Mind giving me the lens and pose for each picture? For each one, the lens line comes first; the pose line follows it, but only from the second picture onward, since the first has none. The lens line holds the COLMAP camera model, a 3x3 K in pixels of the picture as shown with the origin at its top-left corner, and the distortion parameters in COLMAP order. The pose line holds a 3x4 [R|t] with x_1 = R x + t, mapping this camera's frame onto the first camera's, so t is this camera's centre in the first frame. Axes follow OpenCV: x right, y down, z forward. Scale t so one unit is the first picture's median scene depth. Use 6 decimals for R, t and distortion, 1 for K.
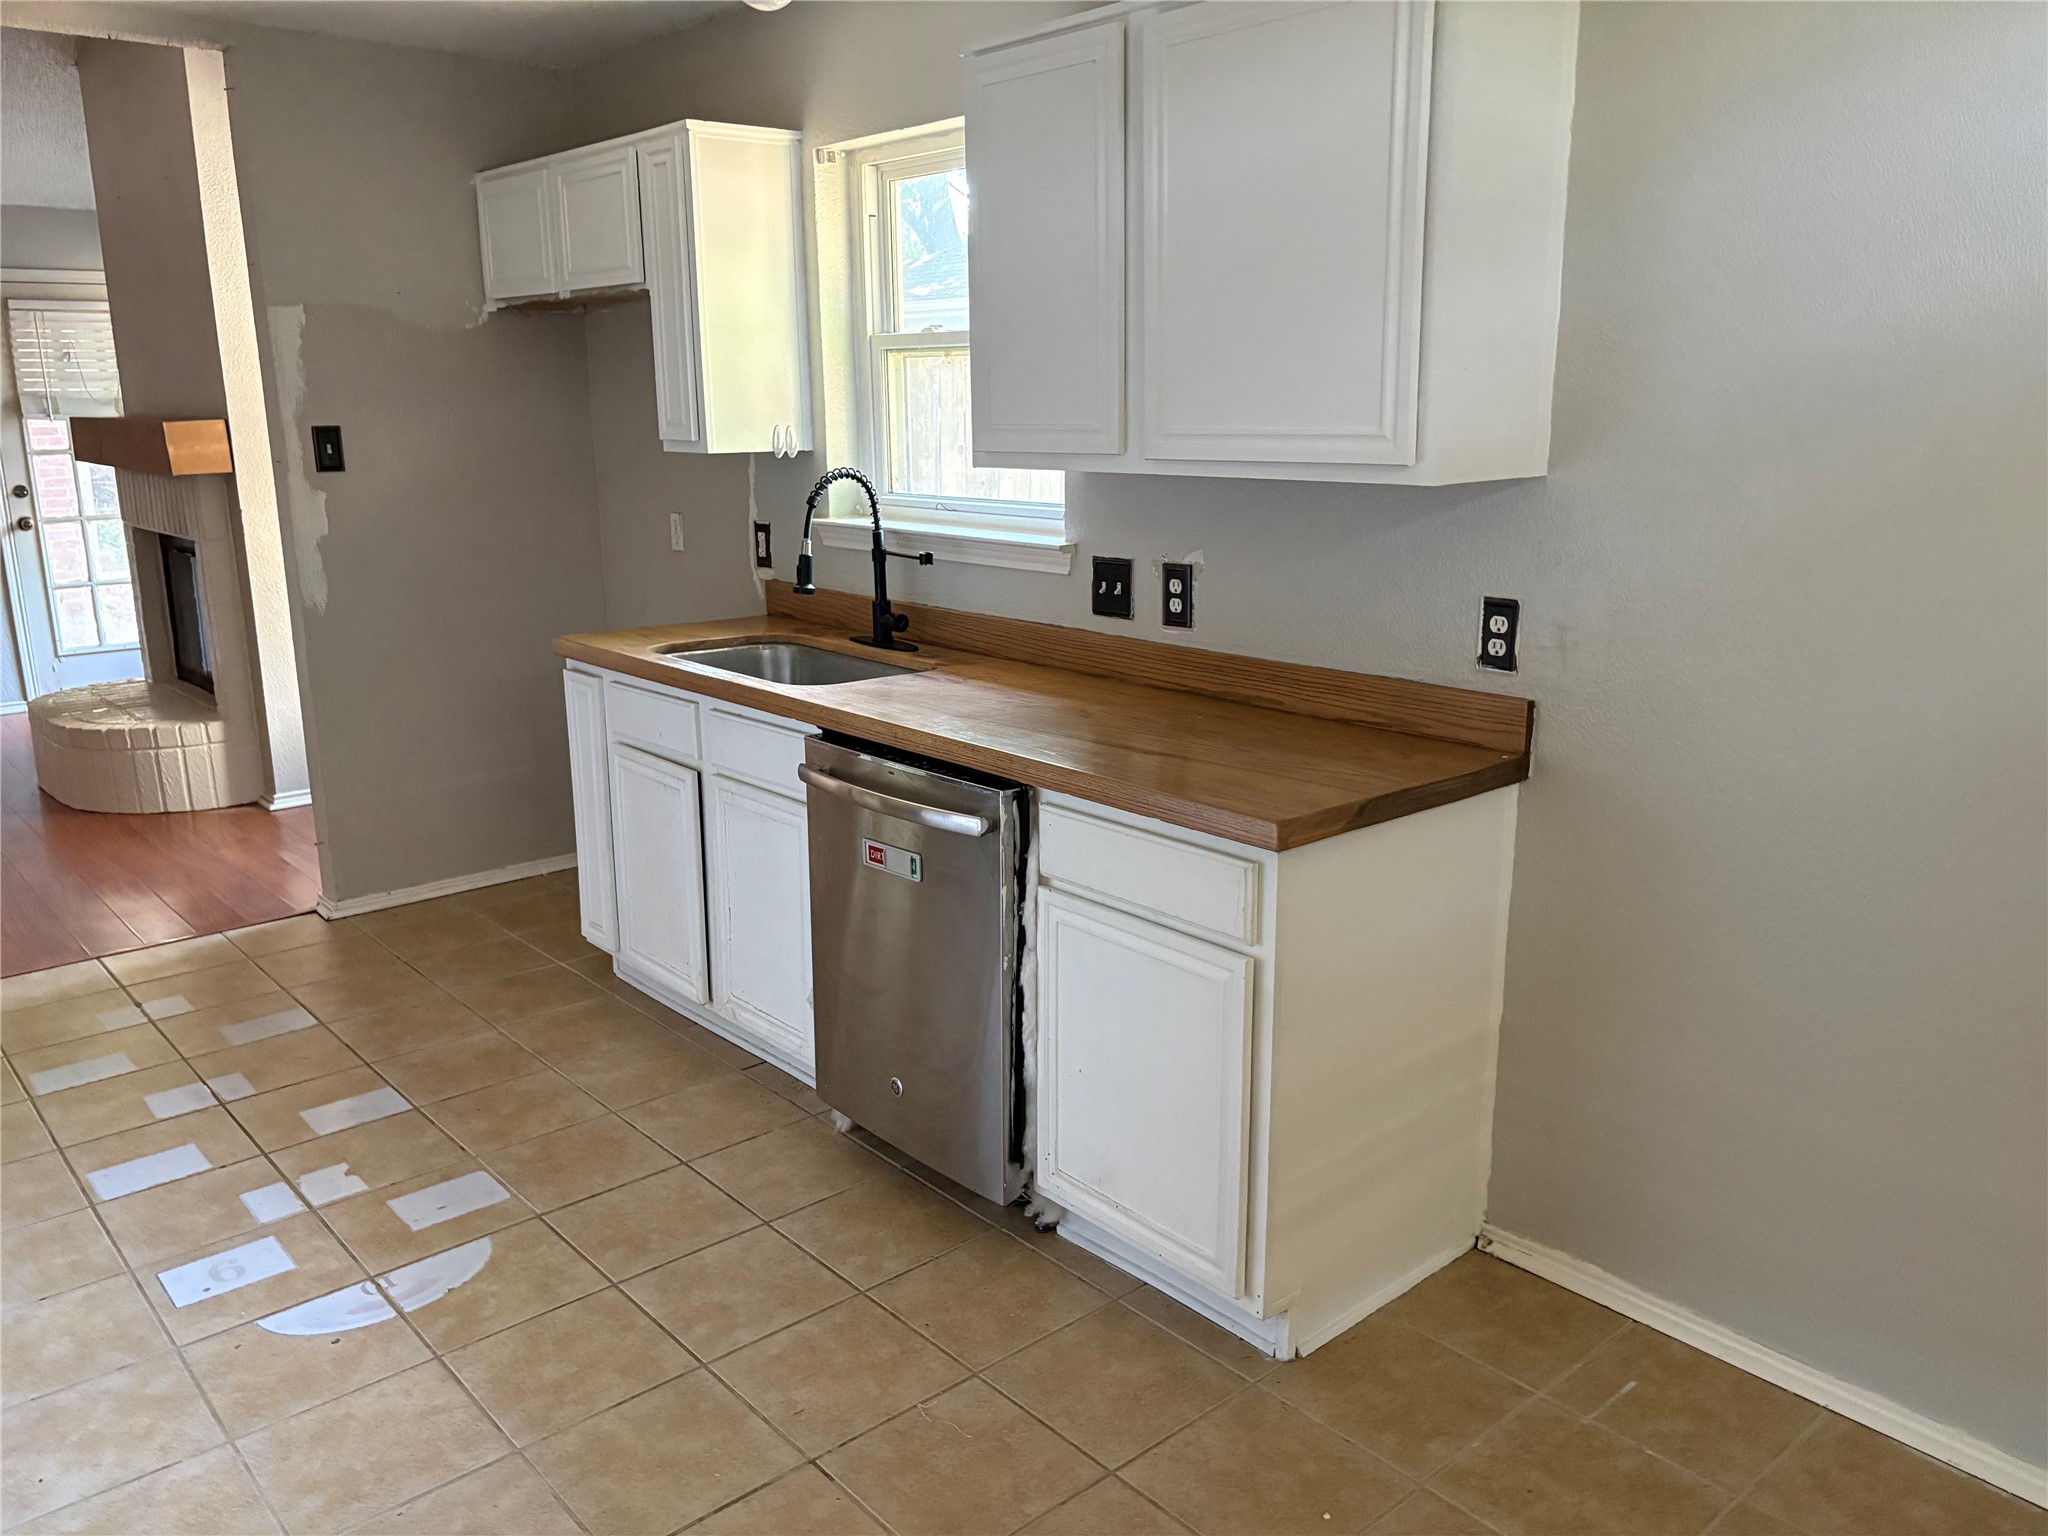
lens RADIAL K [[1569.0, 0, 1025.2], [0, 1569.0, 775.4], [0, 0, 1]] dist [0.053365, -0.015075]
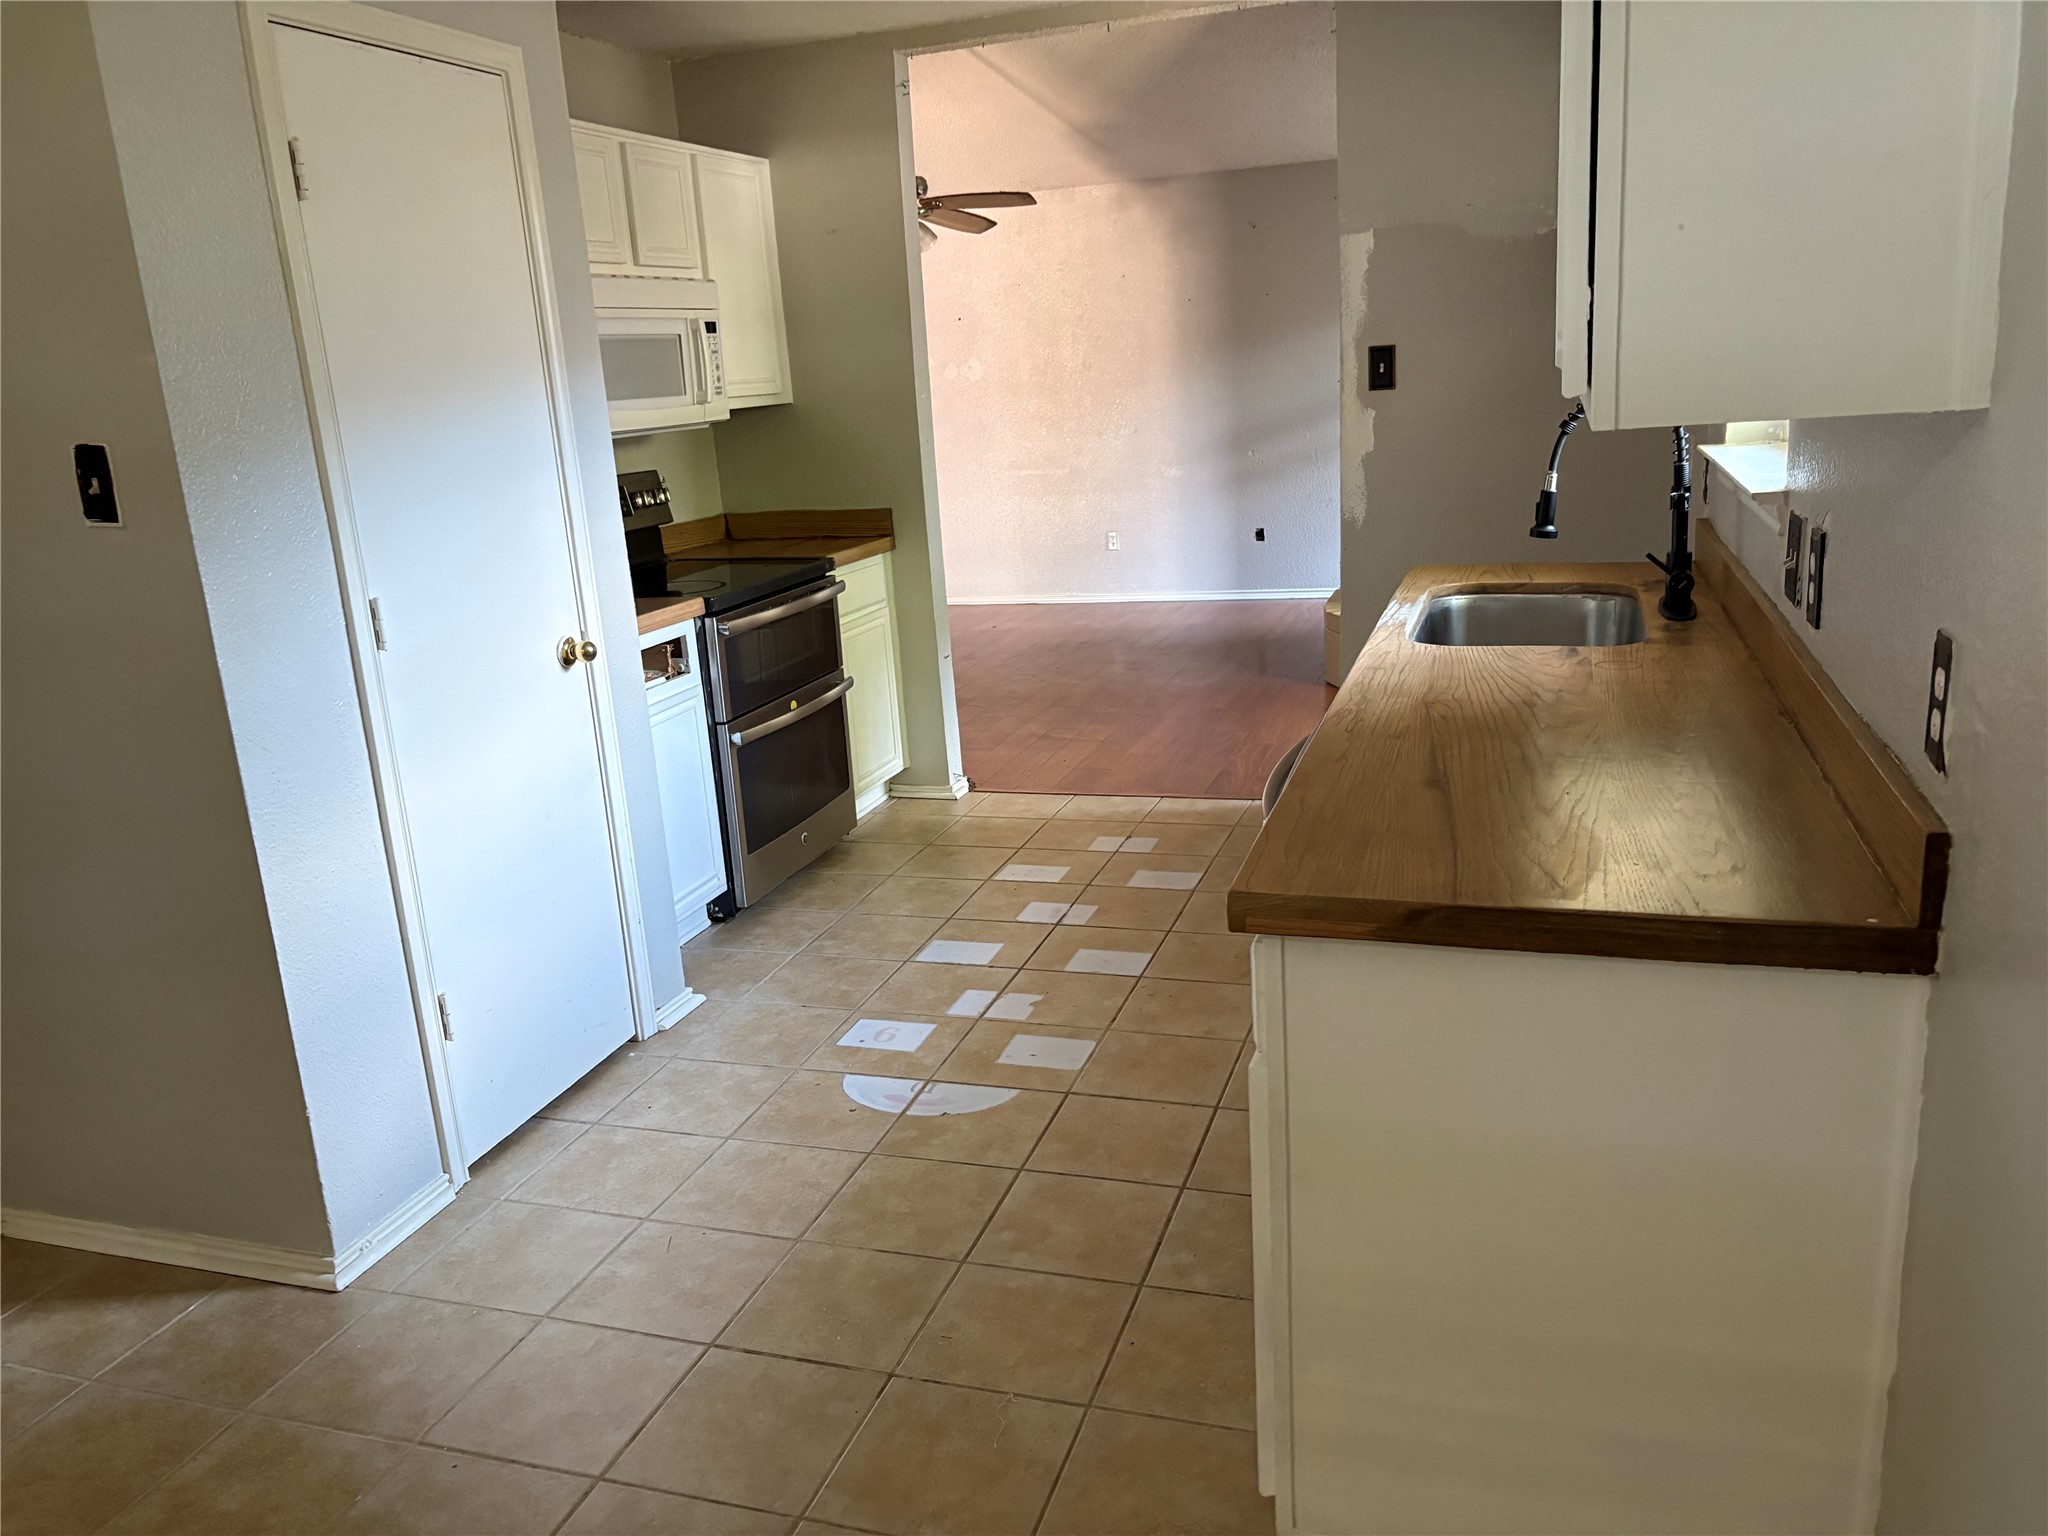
lens RADIAL K [[1569.0, 0, 1025.0], [0, 1569.0, 760.8], [0, 0, 1]] dist [0.053365, -0.015075]
pose [[0.512274, 0.192755, -0.836912, 0.531101], [-0.147470, 0.979756, 0.135388, -0.085512], [0.846066, 0.054064, 0.530329, 0.387157]]
